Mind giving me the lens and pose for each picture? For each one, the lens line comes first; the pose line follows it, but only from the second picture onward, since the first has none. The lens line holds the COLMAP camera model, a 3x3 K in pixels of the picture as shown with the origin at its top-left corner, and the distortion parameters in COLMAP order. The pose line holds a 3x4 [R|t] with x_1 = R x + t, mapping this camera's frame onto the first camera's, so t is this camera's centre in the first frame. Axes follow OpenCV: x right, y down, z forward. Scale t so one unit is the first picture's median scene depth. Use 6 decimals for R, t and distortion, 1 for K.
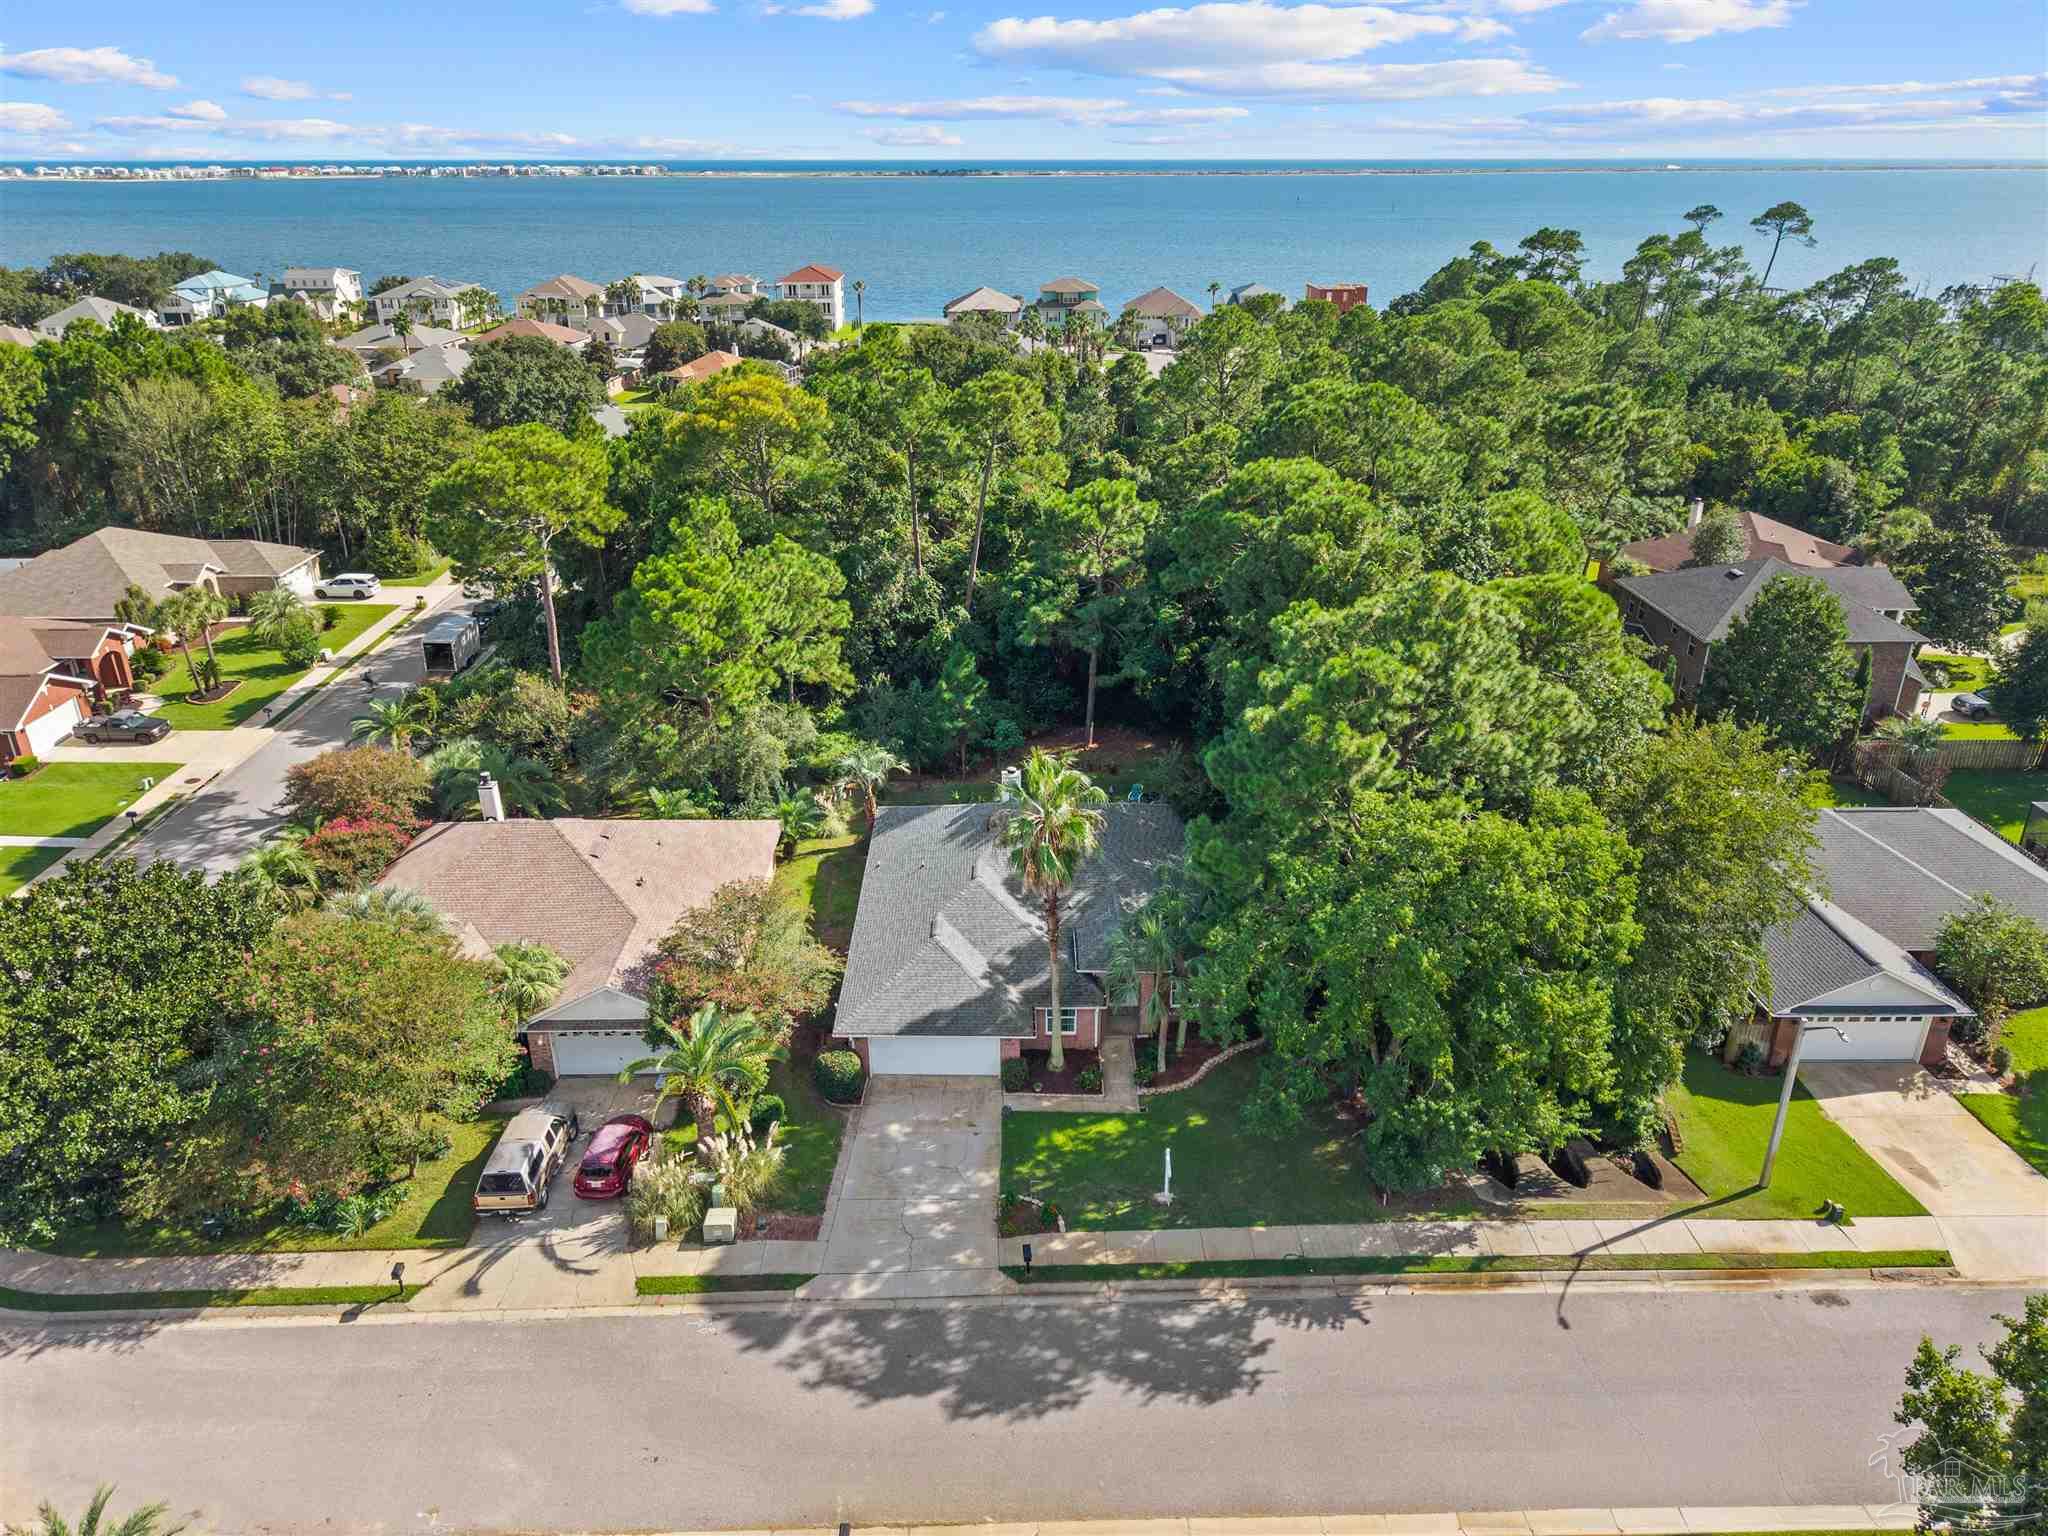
lens RADIAL K [[1401.9, 0, 1024.0], [0, 1401.9, 768.0], [0, 0, 1]] dist [0.007391, -0.005172]
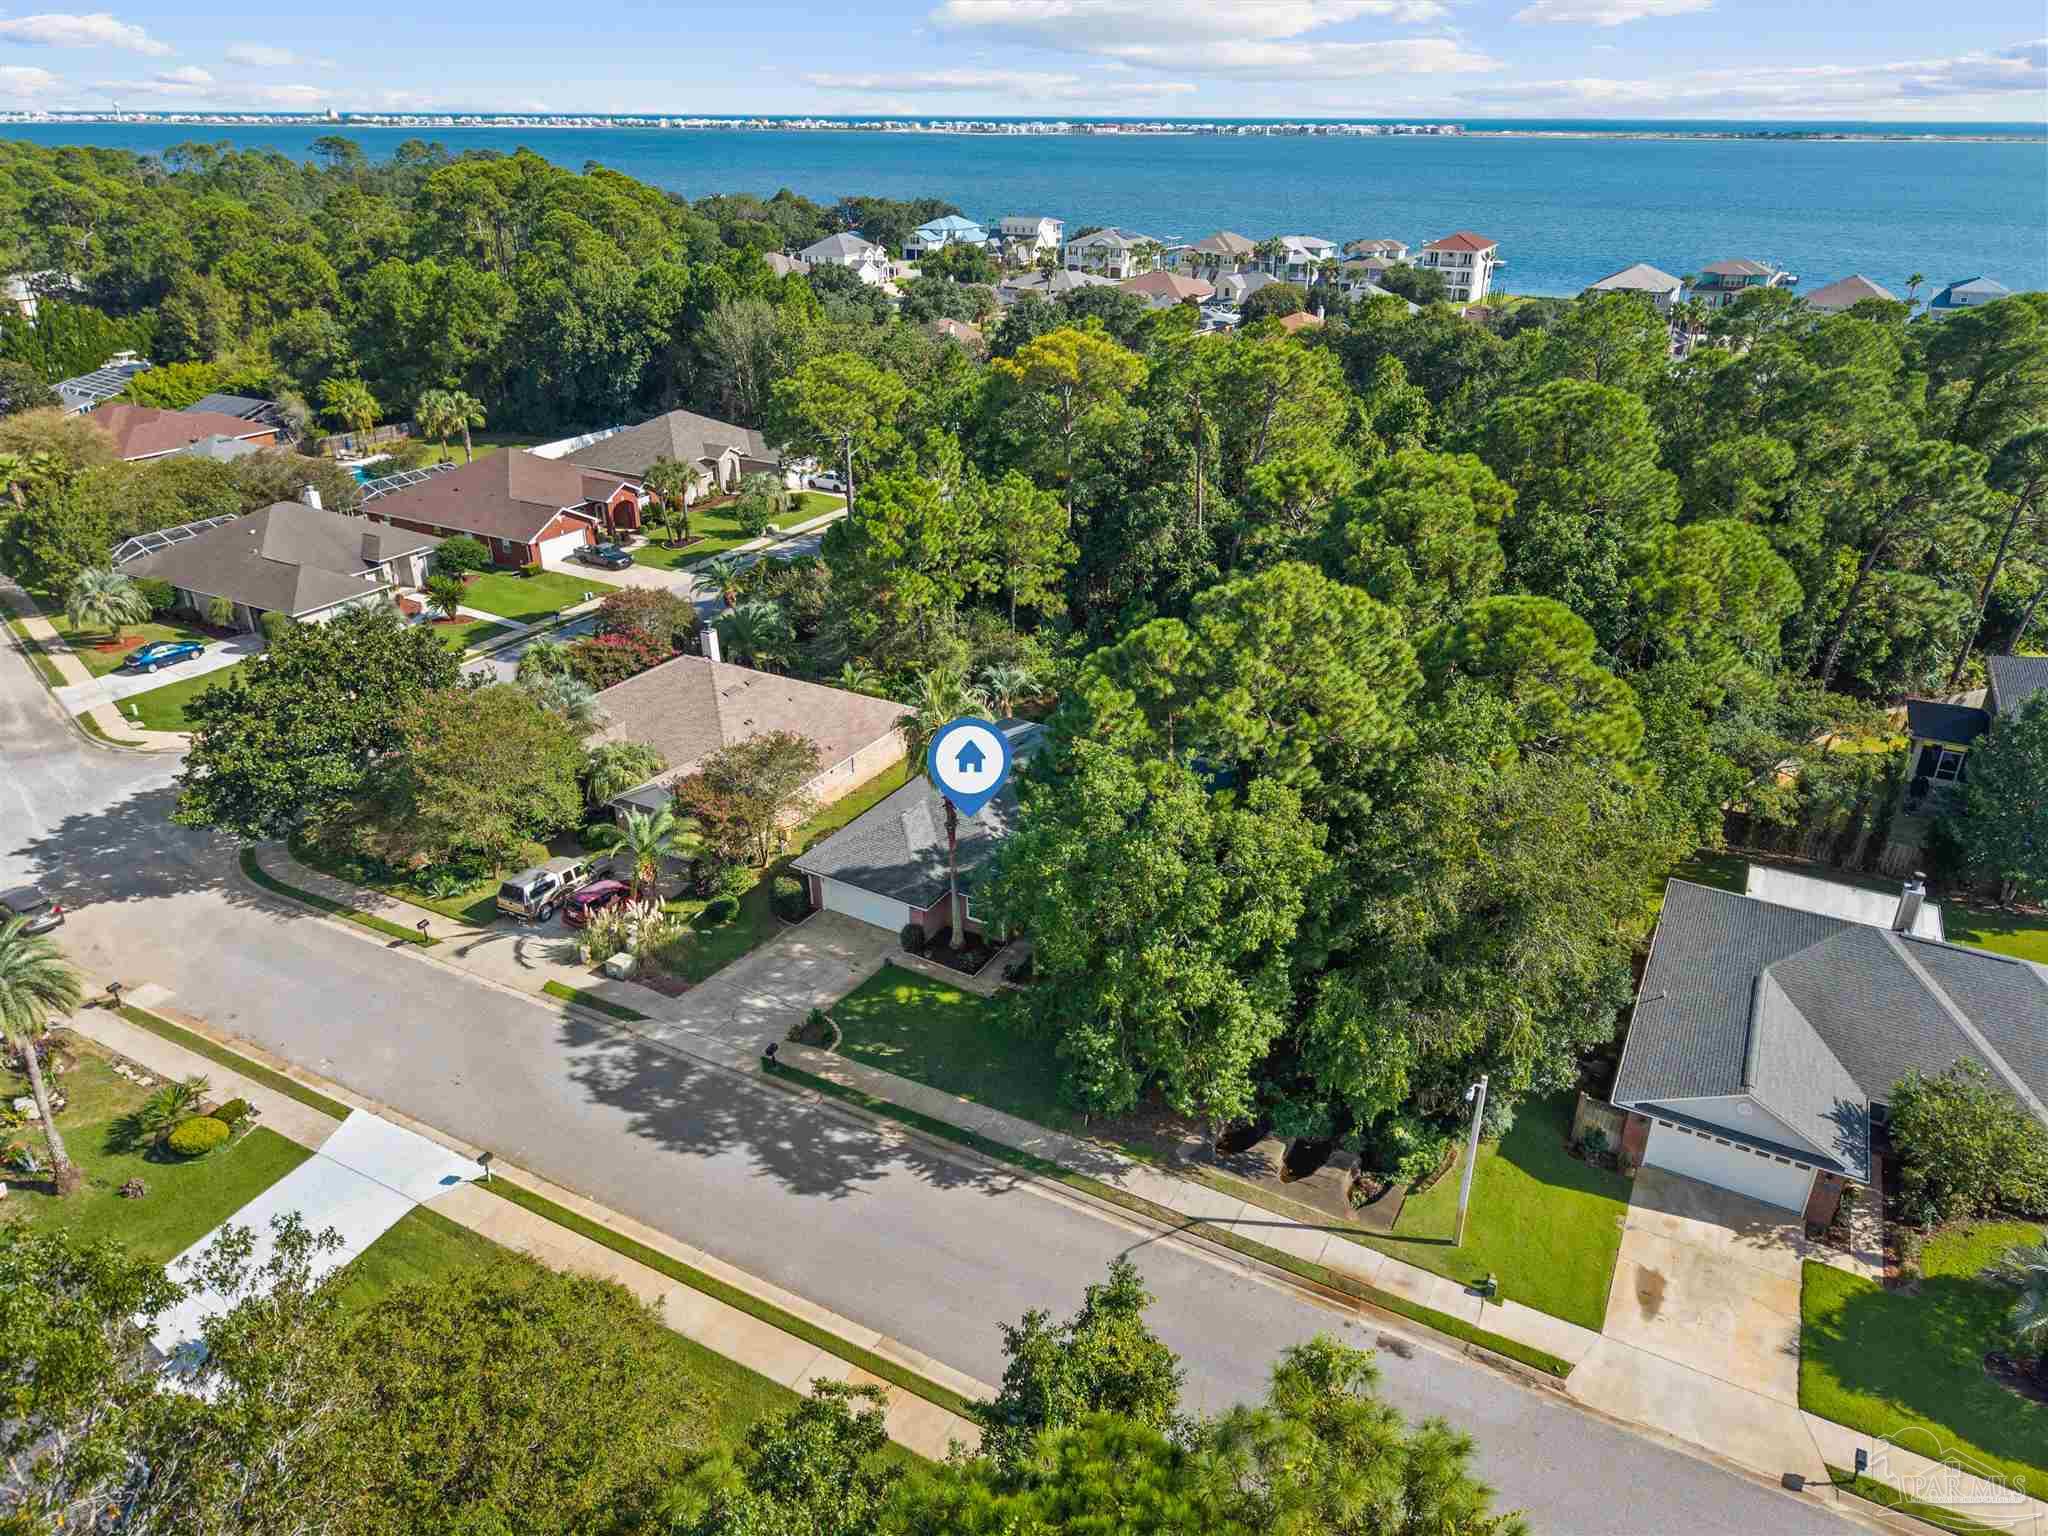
lens RADIAL K [[1377.4, 0, 1021.8], [0, 1377.4, 780.0], [0, 0, 1]] dist [0.014476, -0.003998]
pose [[0.865319, 0.223802, -0.448482, 0.413289], [-0.206791, 0.974483, 0.087297, -0.021184], [0.456575, 0.017202, 0.889518, 0.013930]]
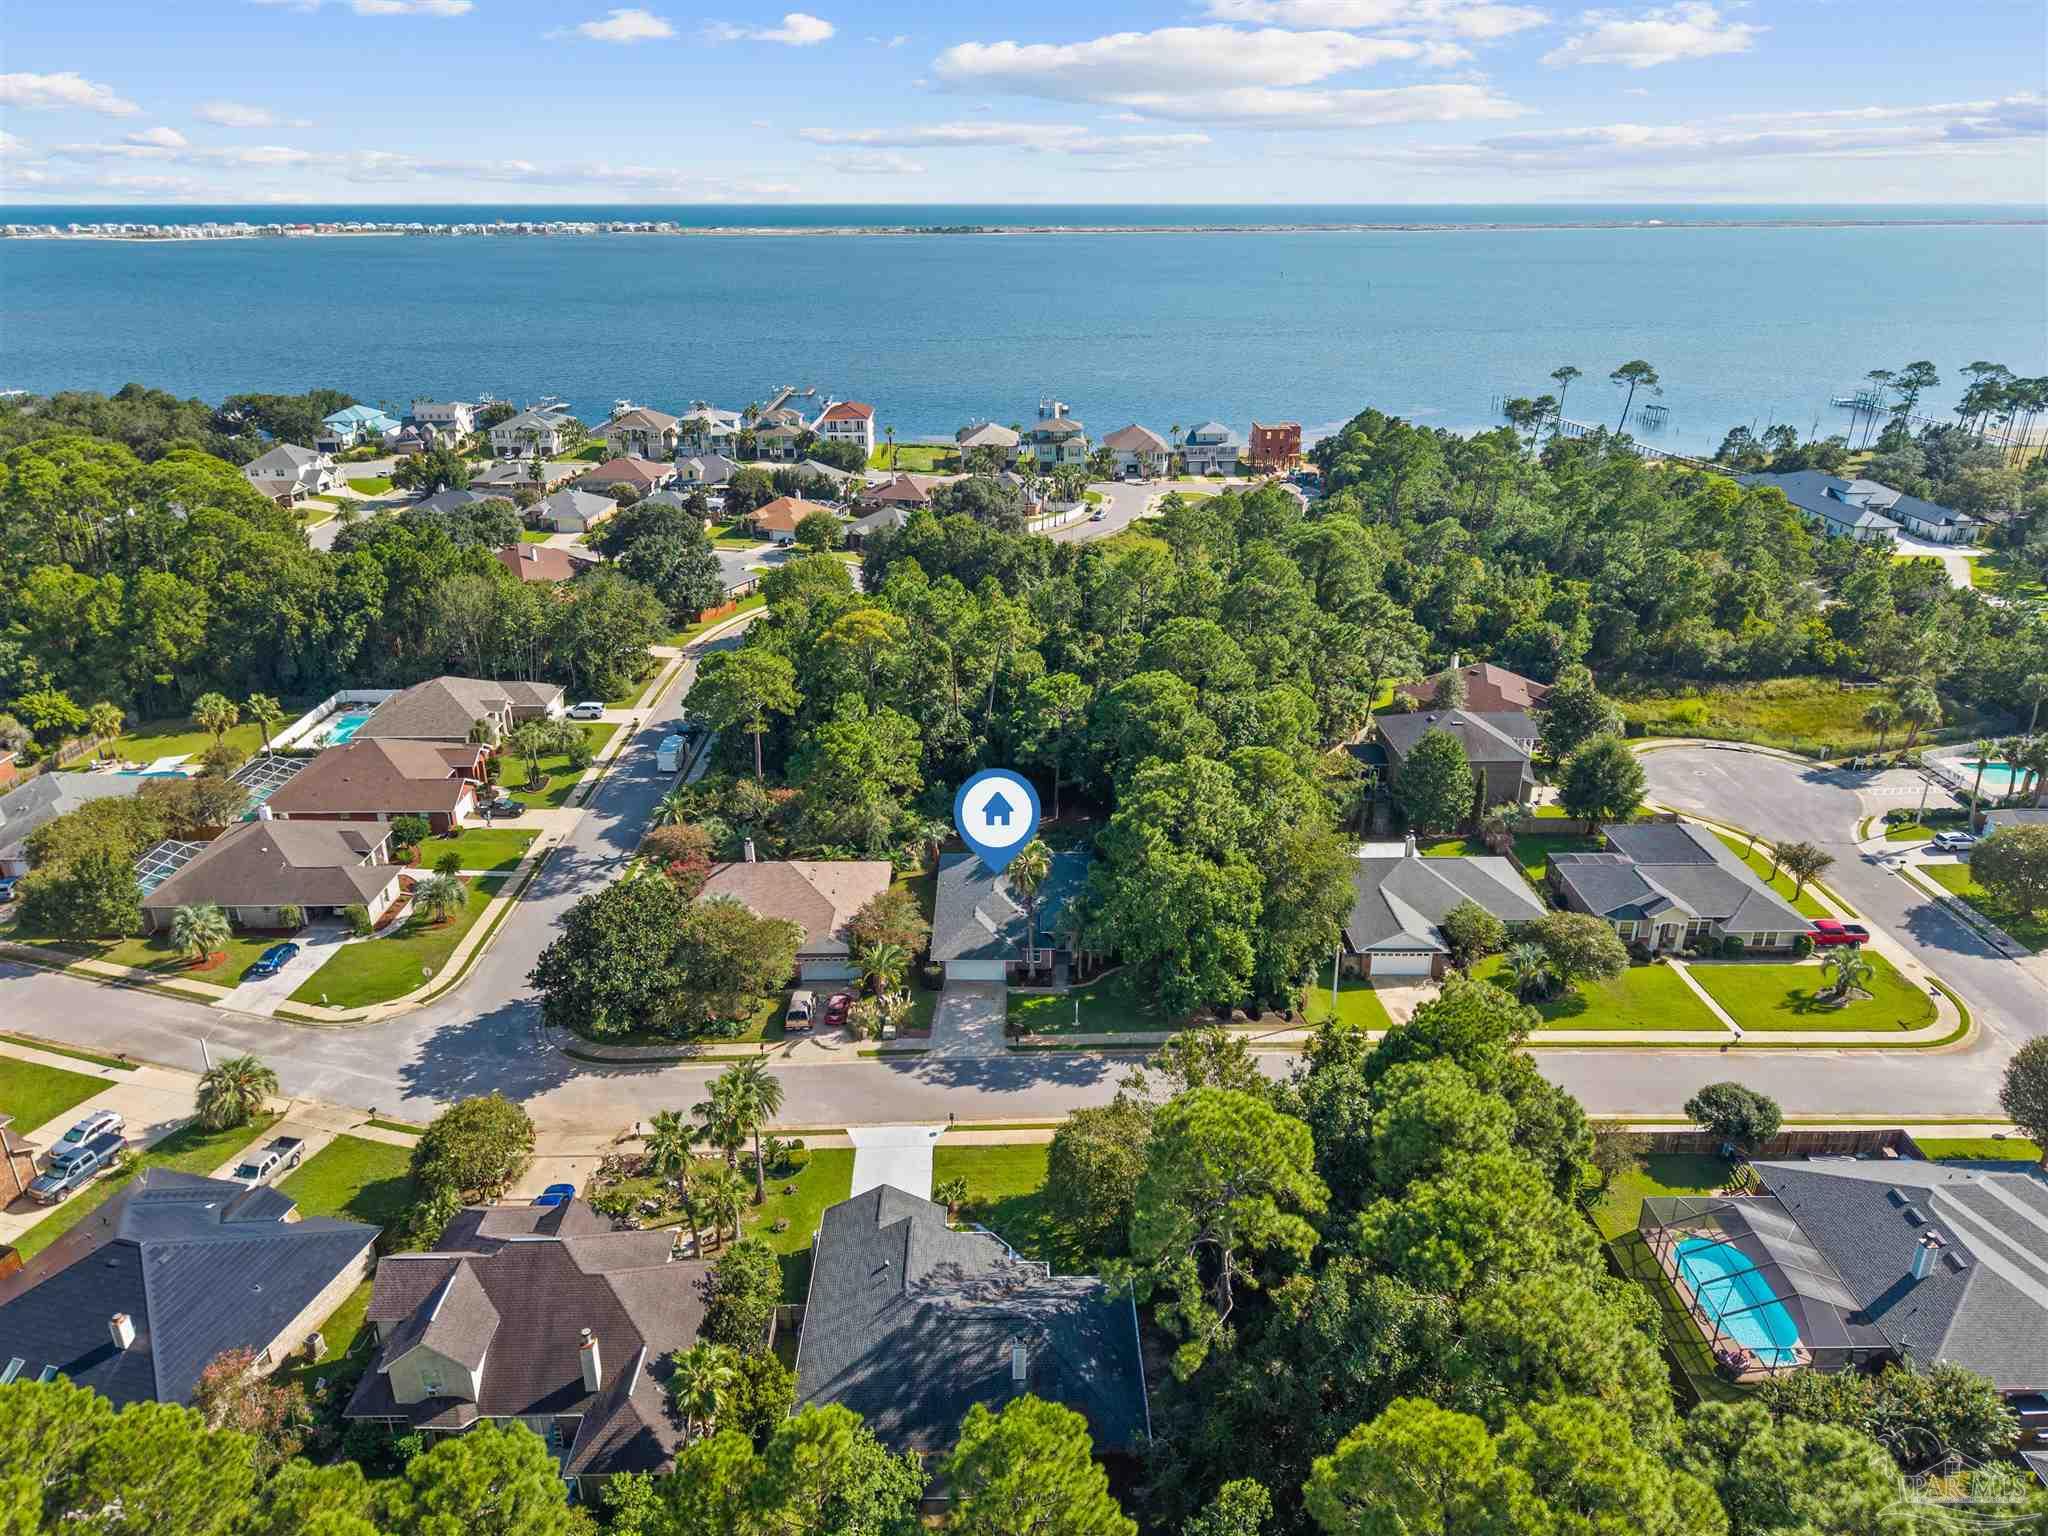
lens RADIAL K [[1424.3, 0, 1019.6], [0, 1424.3, 738.0], [0, 0, 1]] dist [0.043599, -0.051404]
pose [[0.999993, 0.000628, -0.003697, 0.009646], [-0.000799, 0.998924, -0.046375, -0.040188], [0.003664, 0.046378, 0.998917, -0.926186]]
